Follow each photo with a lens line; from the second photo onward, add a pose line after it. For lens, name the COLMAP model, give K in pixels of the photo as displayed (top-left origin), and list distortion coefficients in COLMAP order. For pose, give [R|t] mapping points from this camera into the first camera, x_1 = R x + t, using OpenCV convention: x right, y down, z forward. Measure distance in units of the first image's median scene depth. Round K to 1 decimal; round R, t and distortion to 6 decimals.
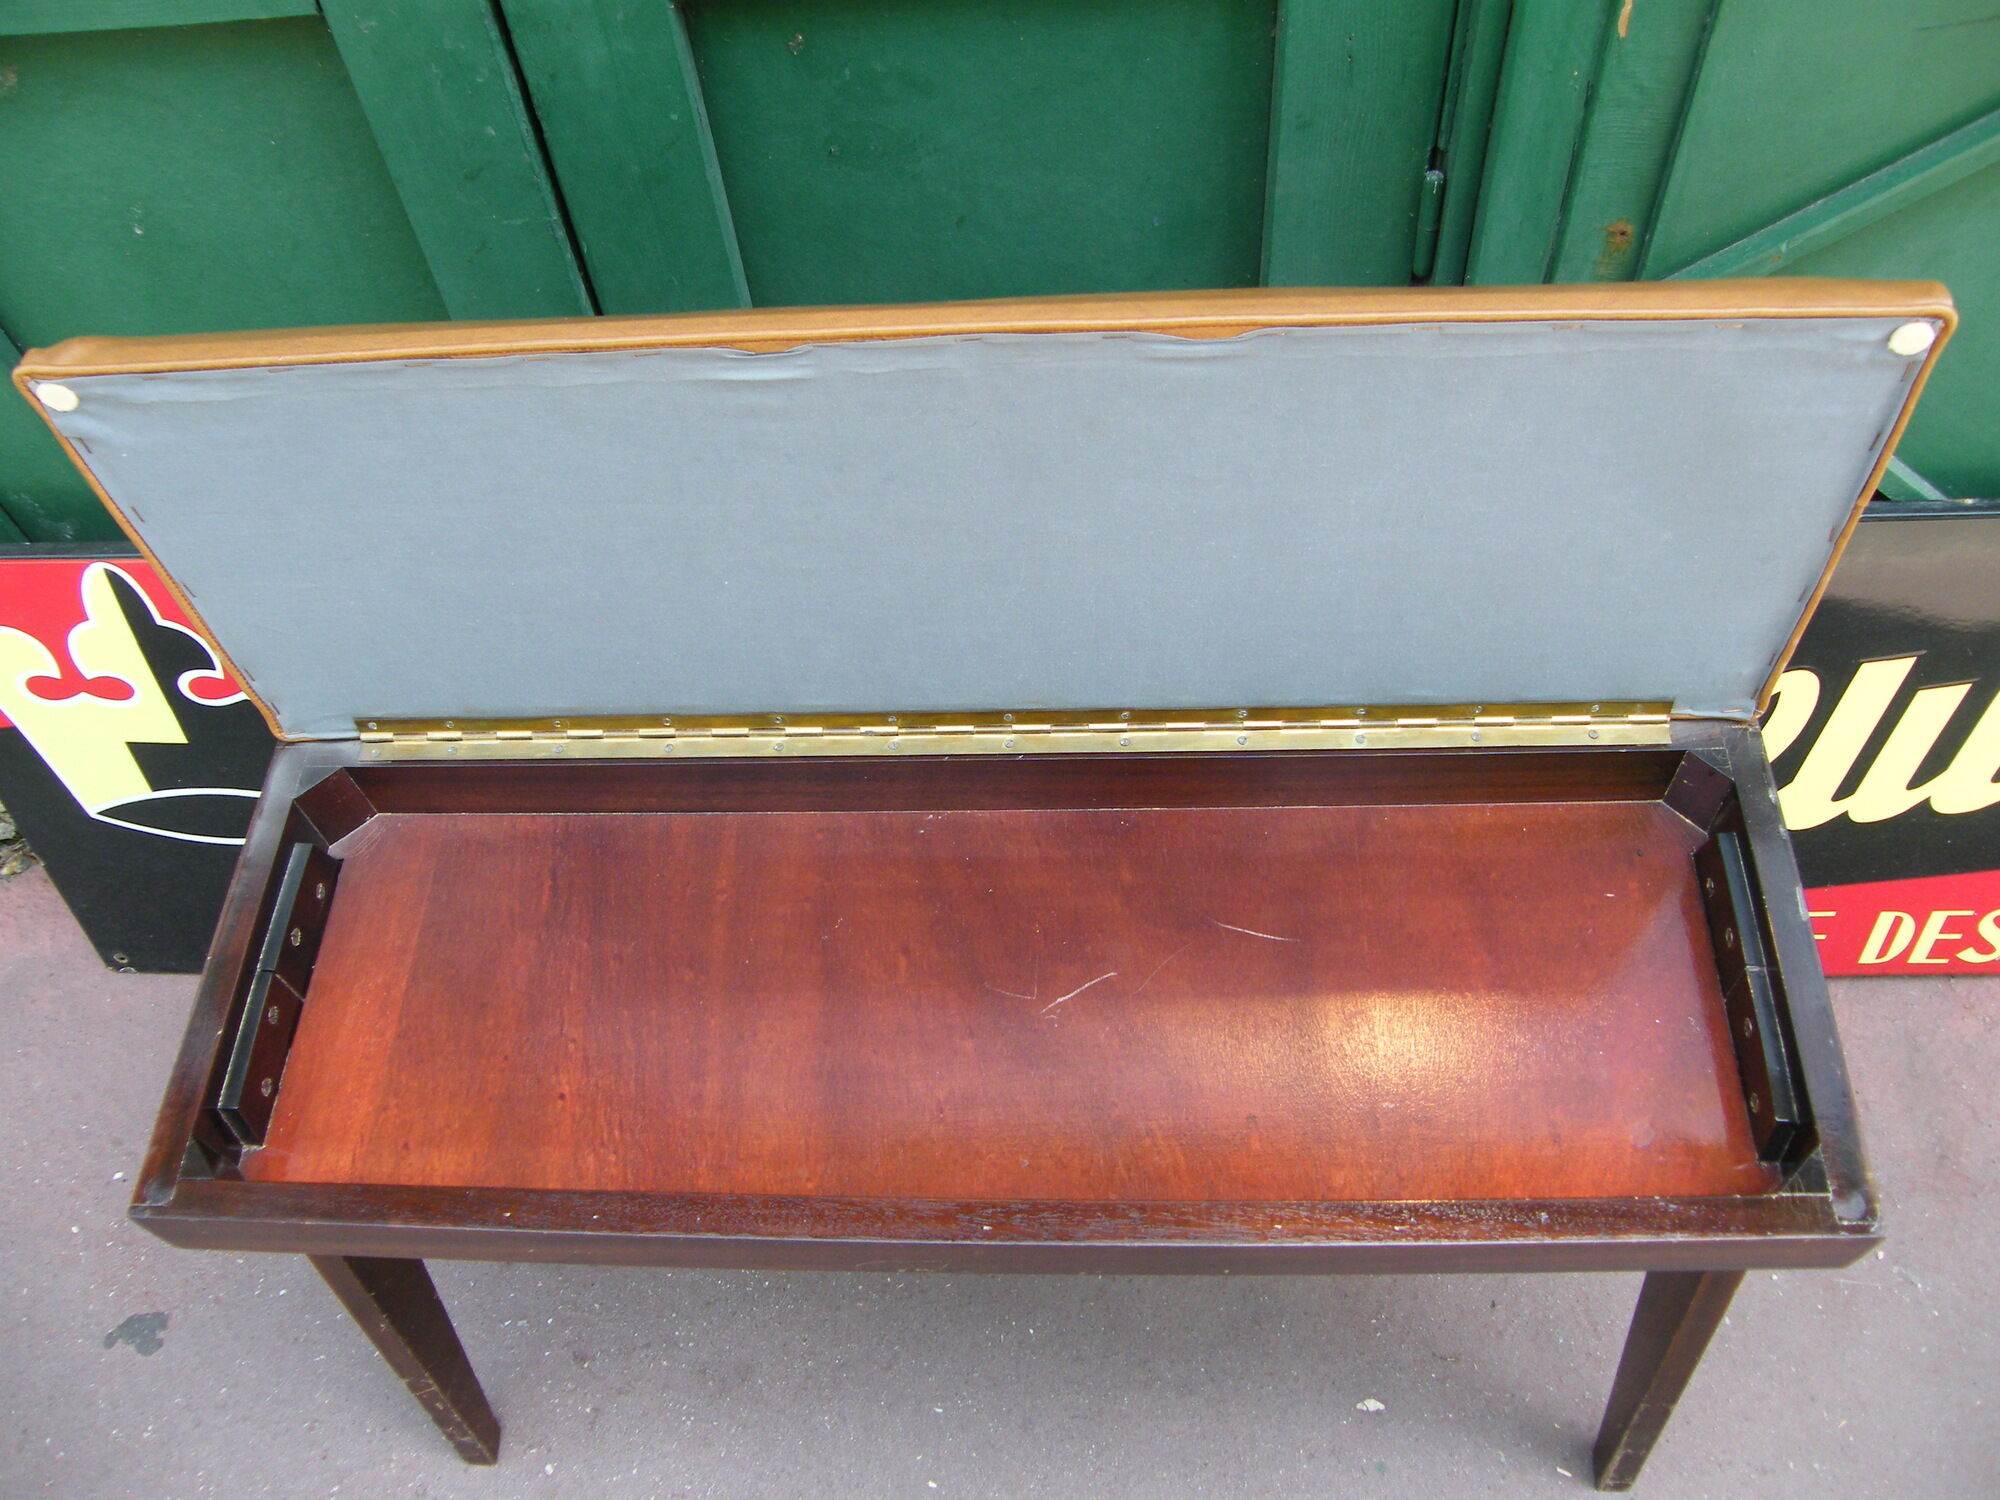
lens RADIAL K [[1634.7, 0, 1013.8], [0, 1634.7, 745.8], [0, 0, 1]] dist [-0.140638, 0.149856]
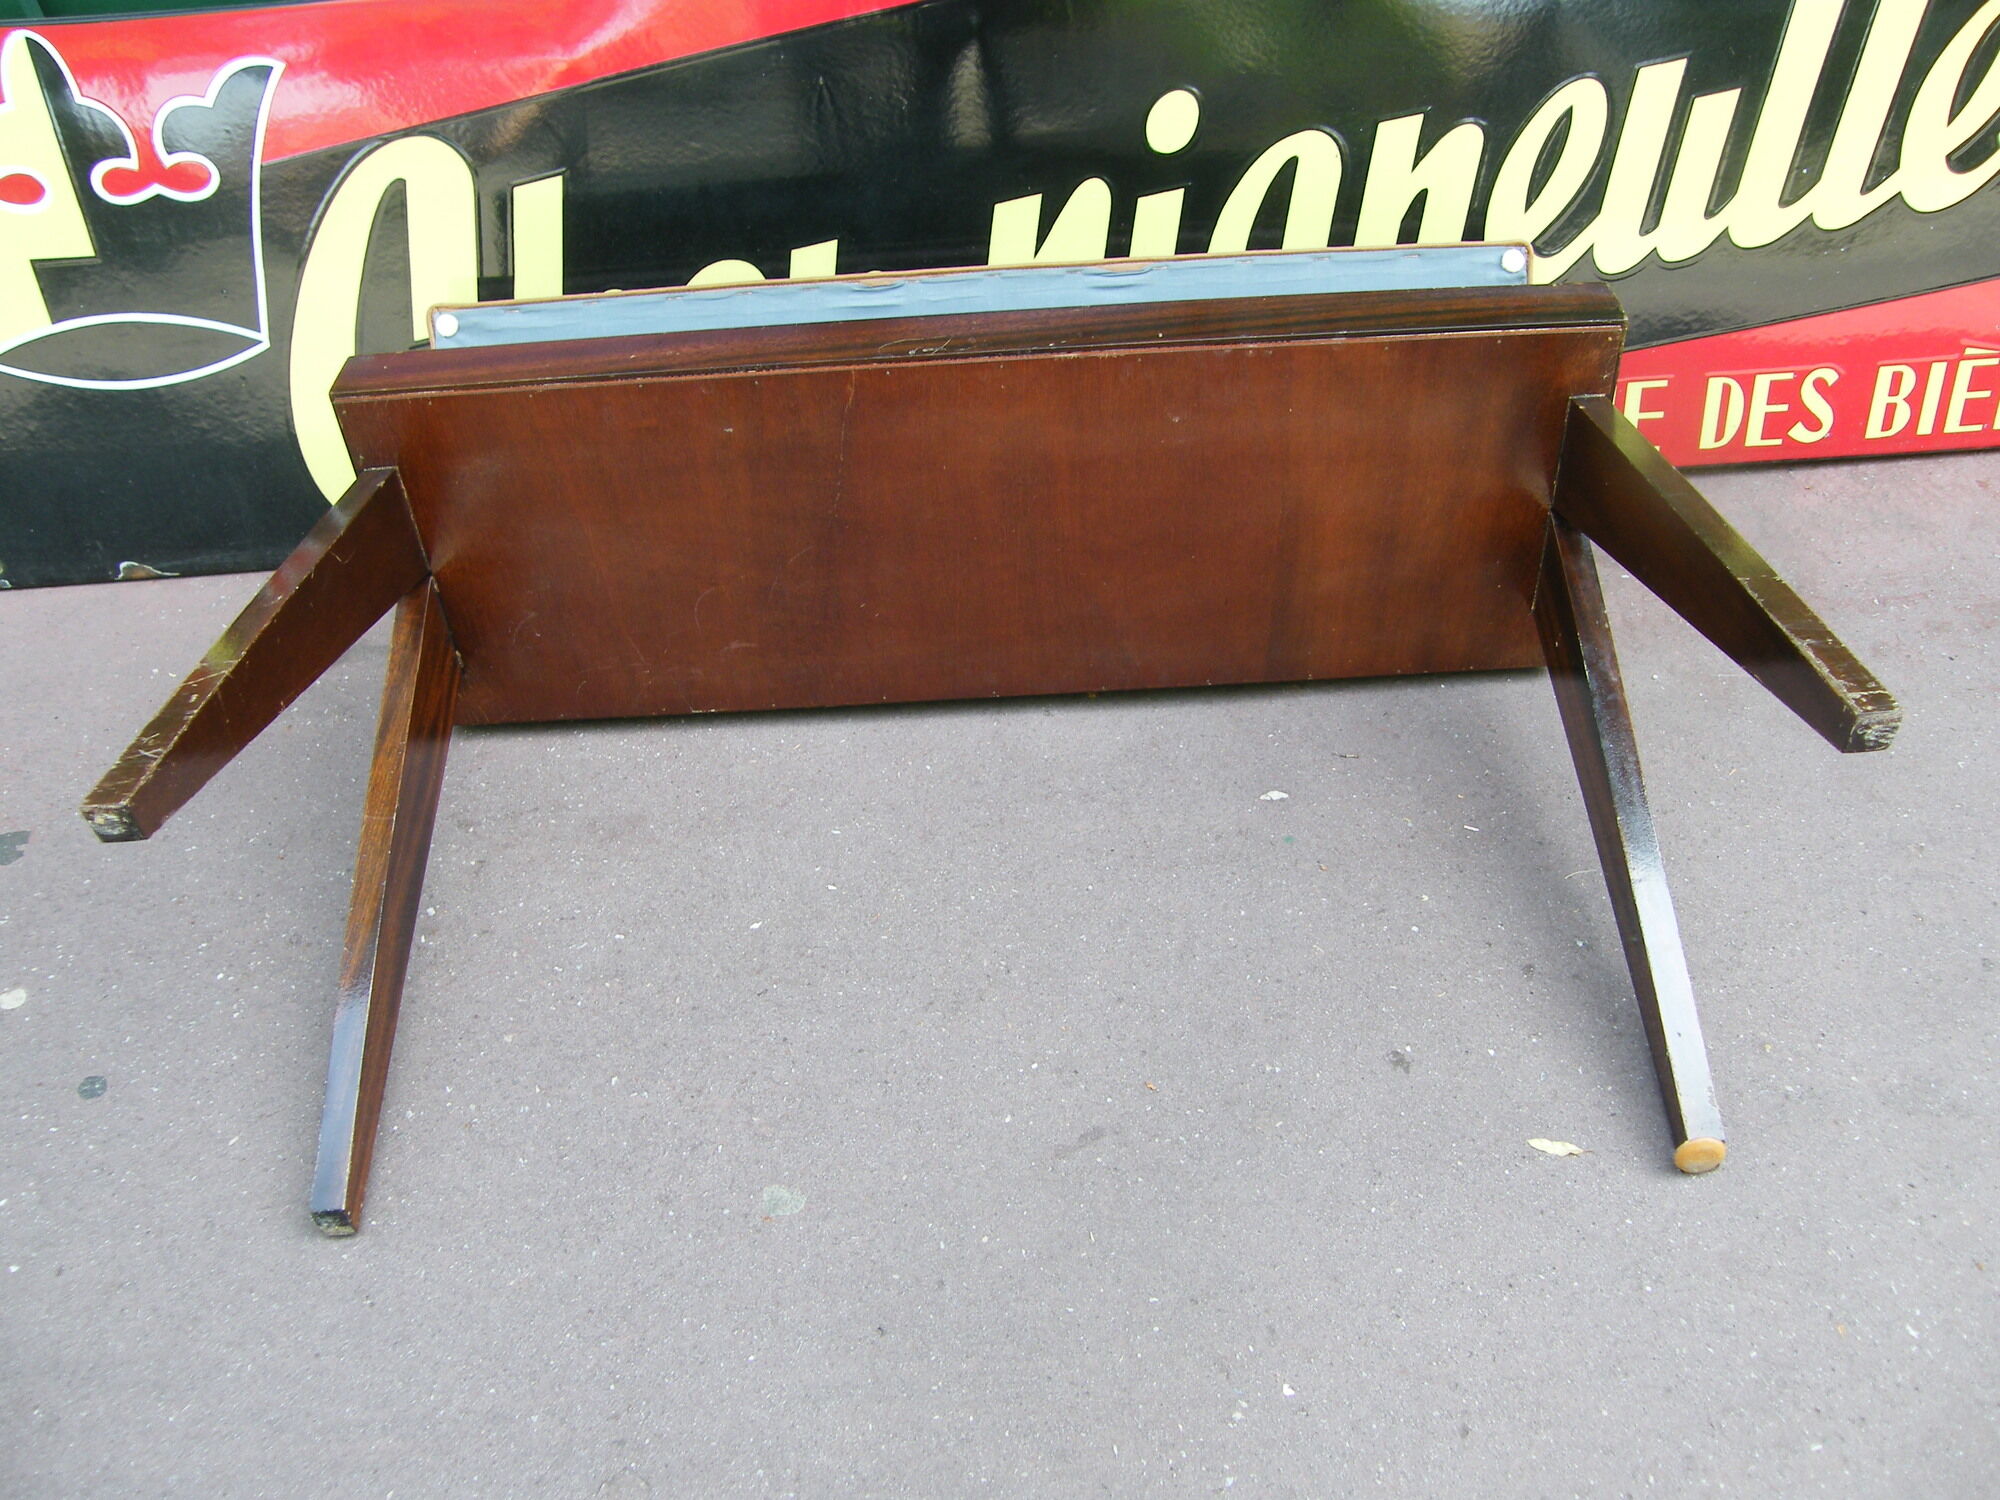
lens RADIAL K [[1726.3, 0, 1000.0], [0, 1726.3, 750.0], [0, 0, 1]] dist [-0.119597, 0.150889]
pose [[0.997360, -0.042327, 0.059004, -0.007335], [0.053672, 0.976999, -0.206381, 0.577716], [-0.048911, 0.209003, 0.976691, -0.038144]]
